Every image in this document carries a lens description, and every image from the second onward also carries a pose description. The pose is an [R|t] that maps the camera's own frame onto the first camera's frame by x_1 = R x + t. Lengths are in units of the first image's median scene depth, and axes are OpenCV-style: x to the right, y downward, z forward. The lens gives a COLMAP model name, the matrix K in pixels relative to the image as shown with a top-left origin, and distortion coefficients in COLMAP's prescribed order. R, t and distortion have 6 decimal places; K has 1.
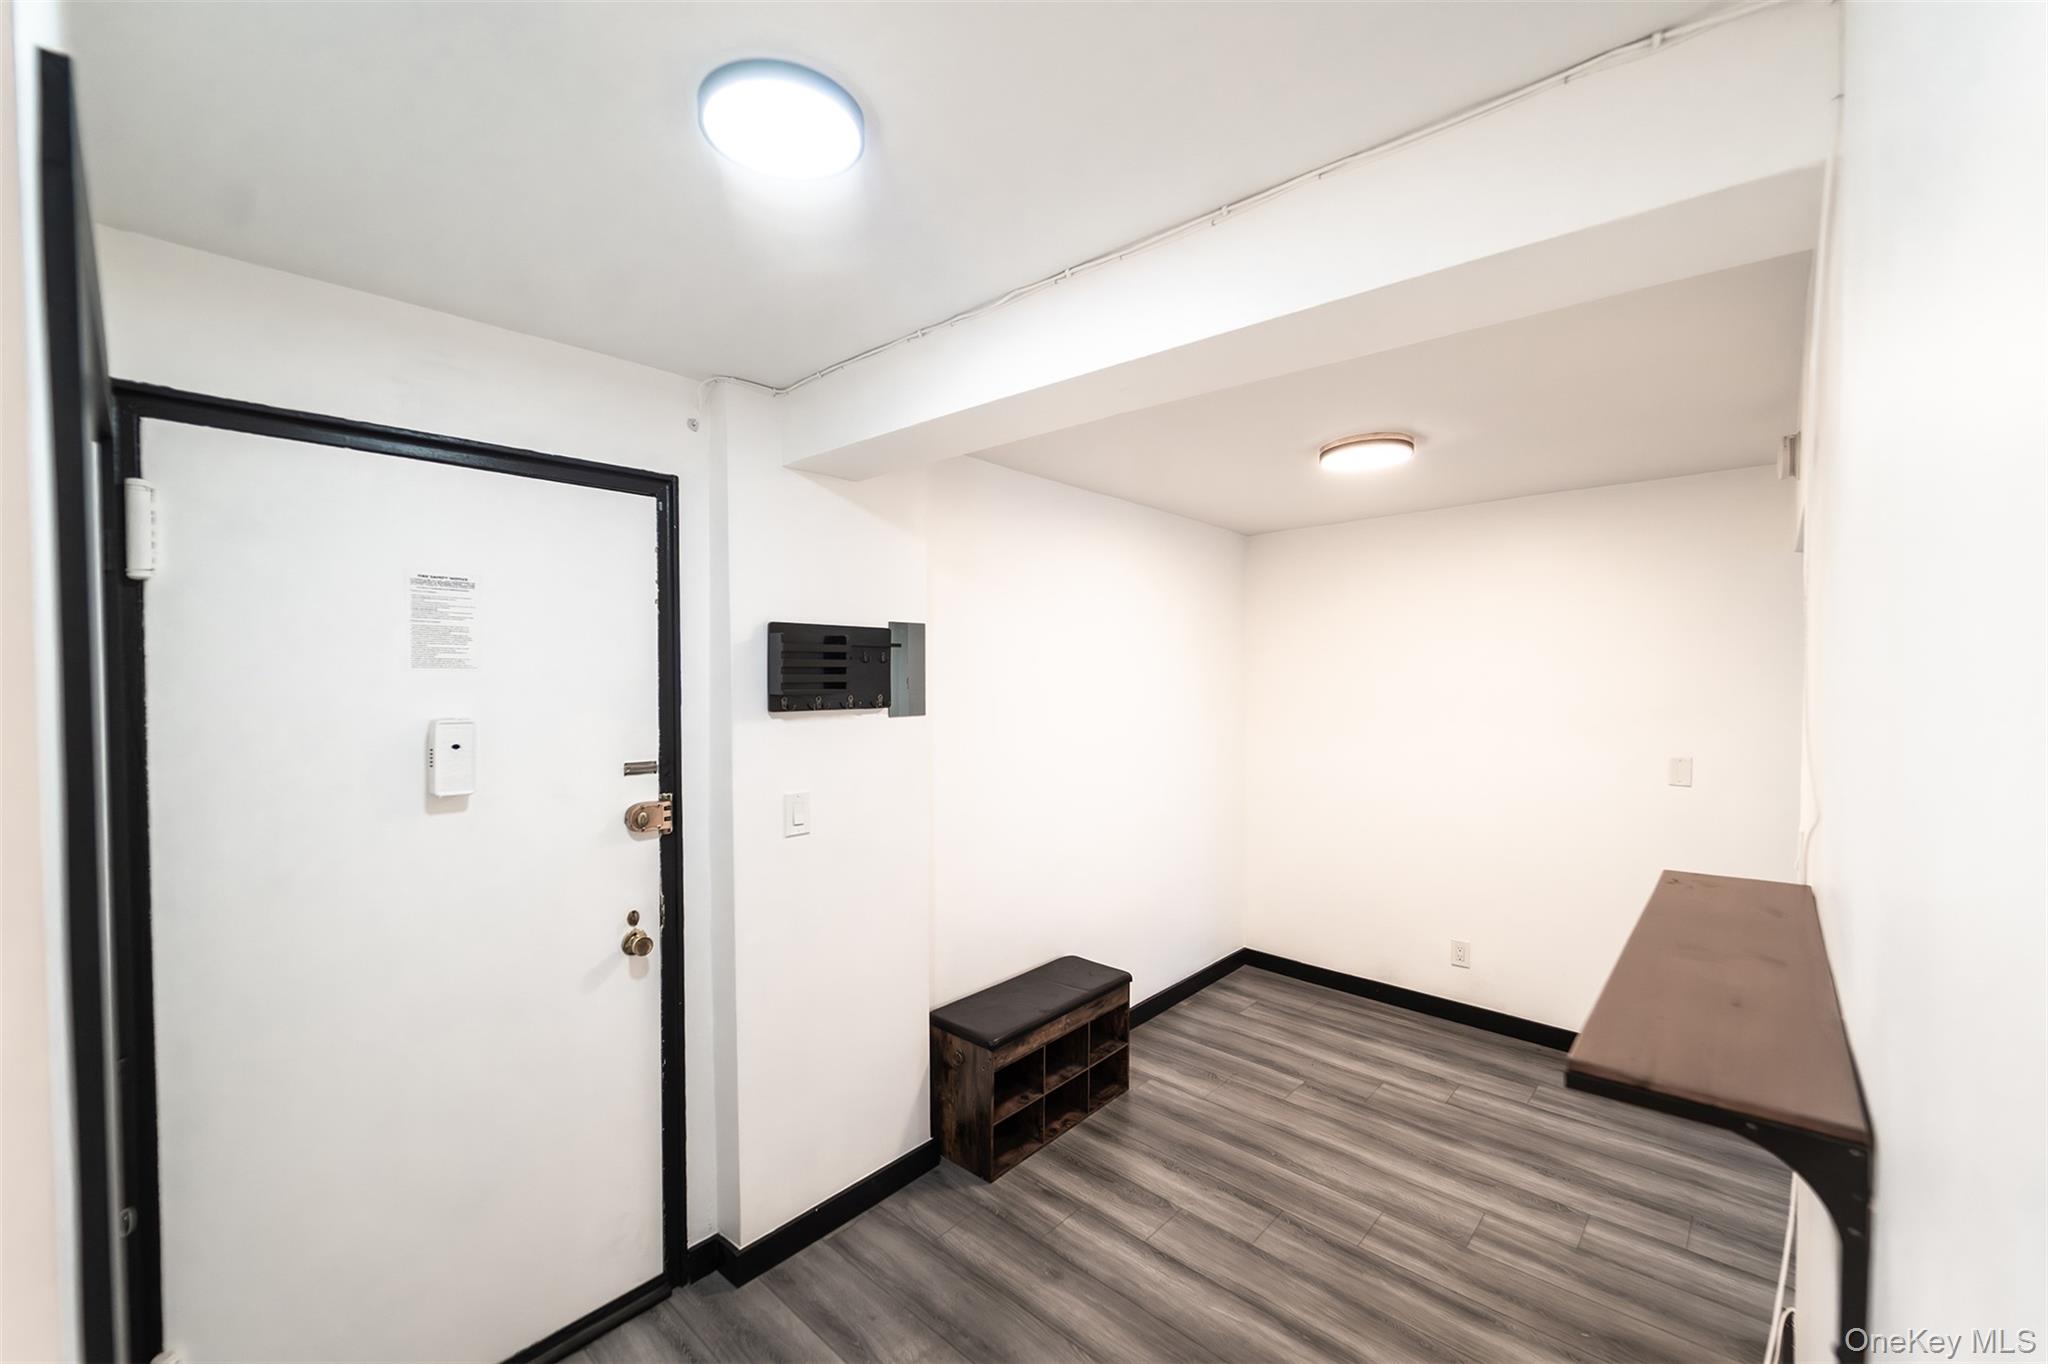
lens RADIAL K [[843.0, 0, 1036.9], [0, 843.0, 680.9], [0, 0, 1]] dist [0.004276, -0.001324]
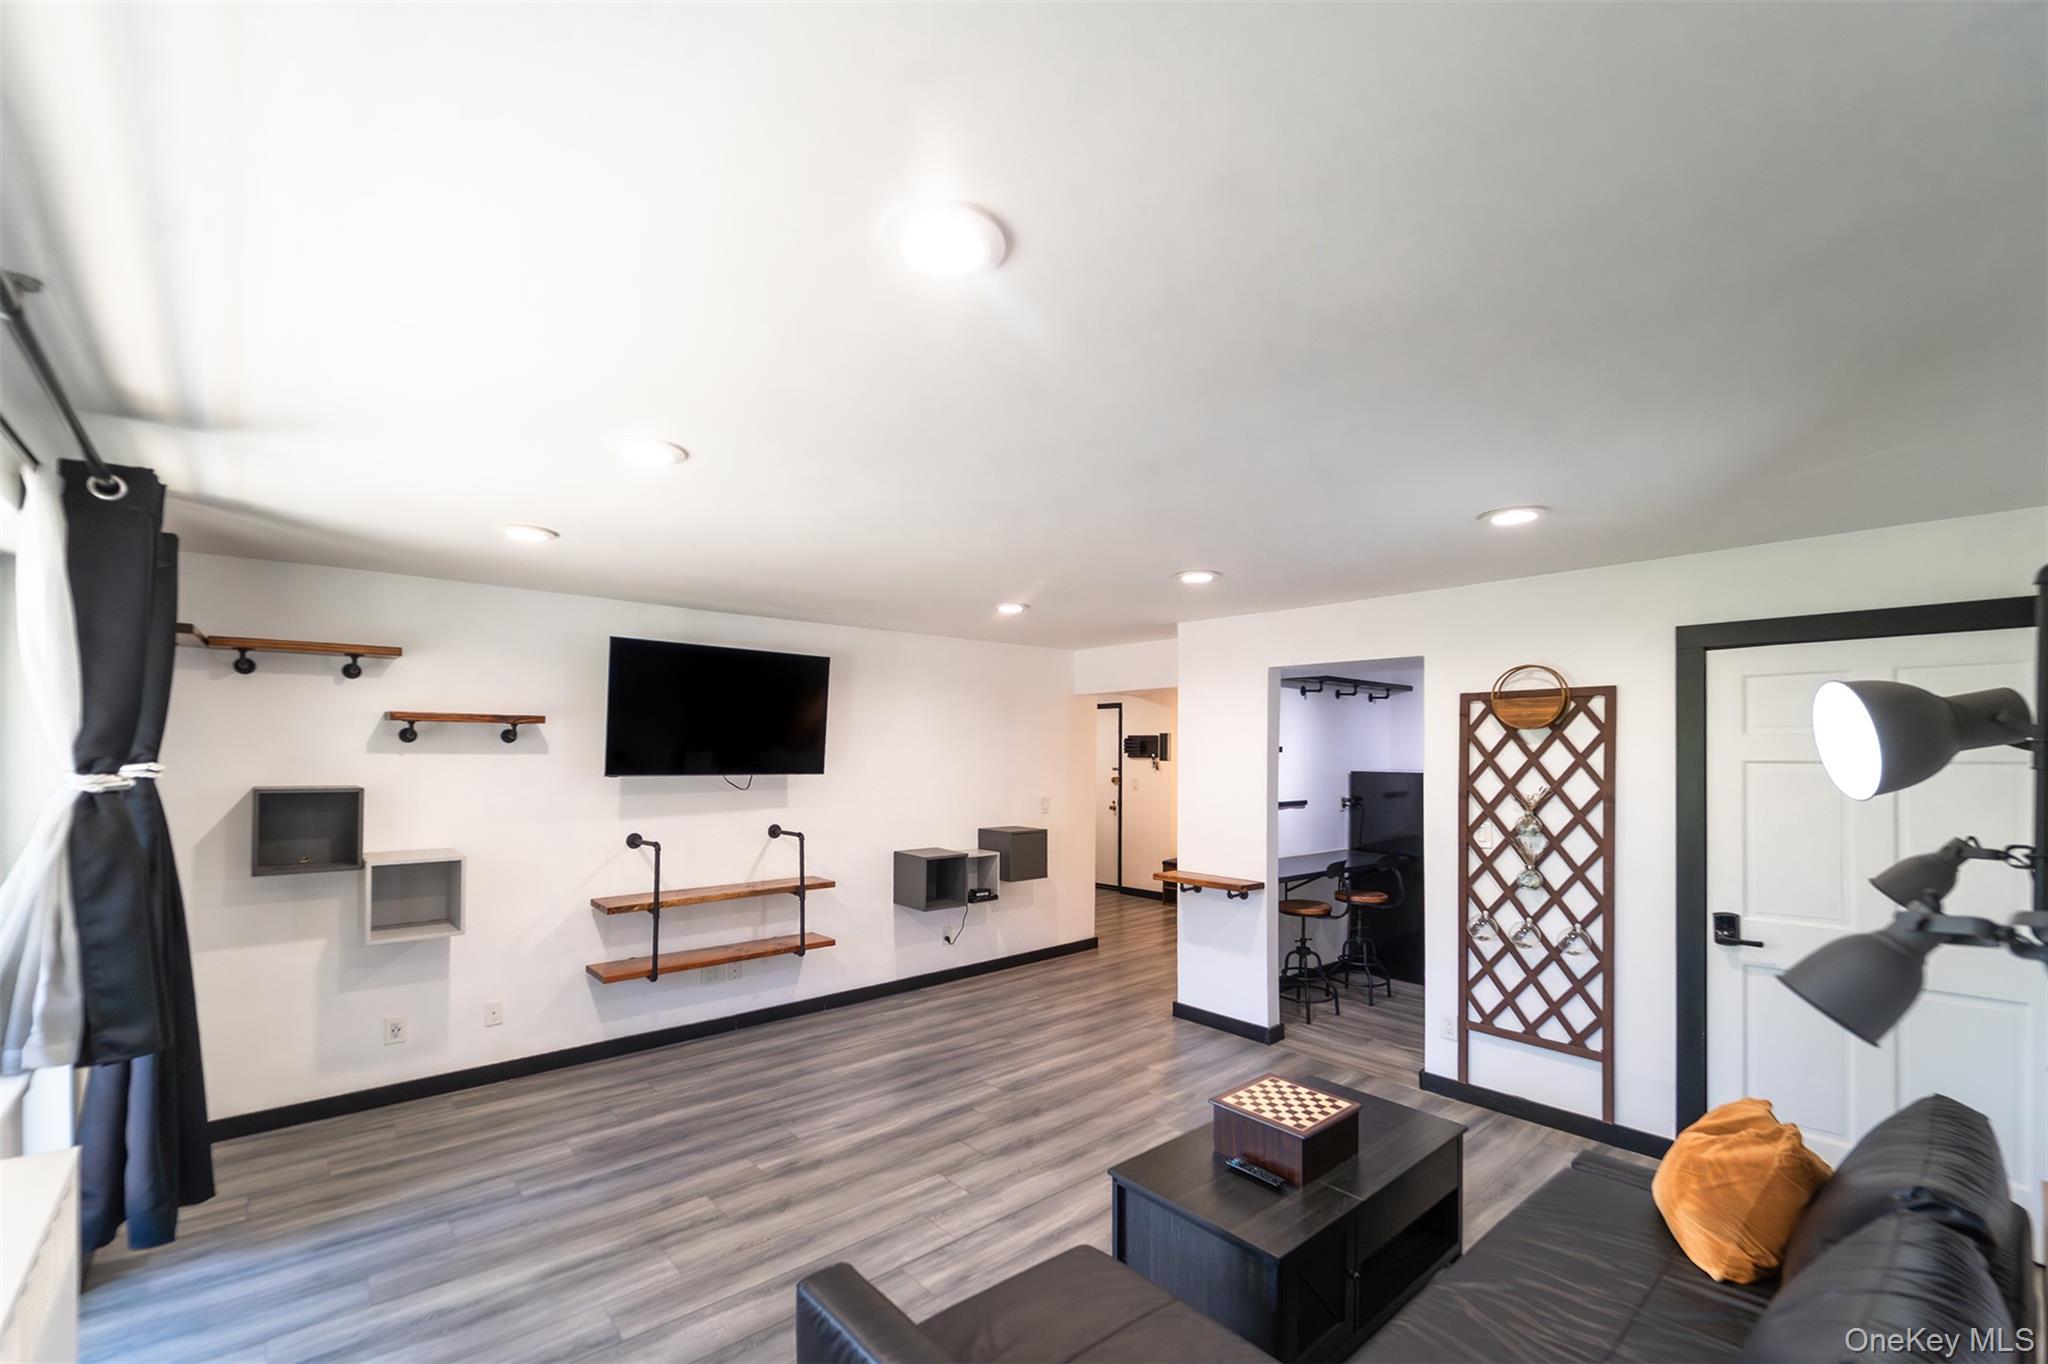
lens RADIAL K [[843.0, 0, 1020.0], [0, 843.0, 753.3], [0, 0, 1]] dist [0.004276, -0.001324]
pose [[-0.106133, 0.000808, -0.994352, 3.102730], [-0.020608, 0.999783, 0.003012, 0.012186], [0.994138, 0.020811, -0.106093, 0.741325]]
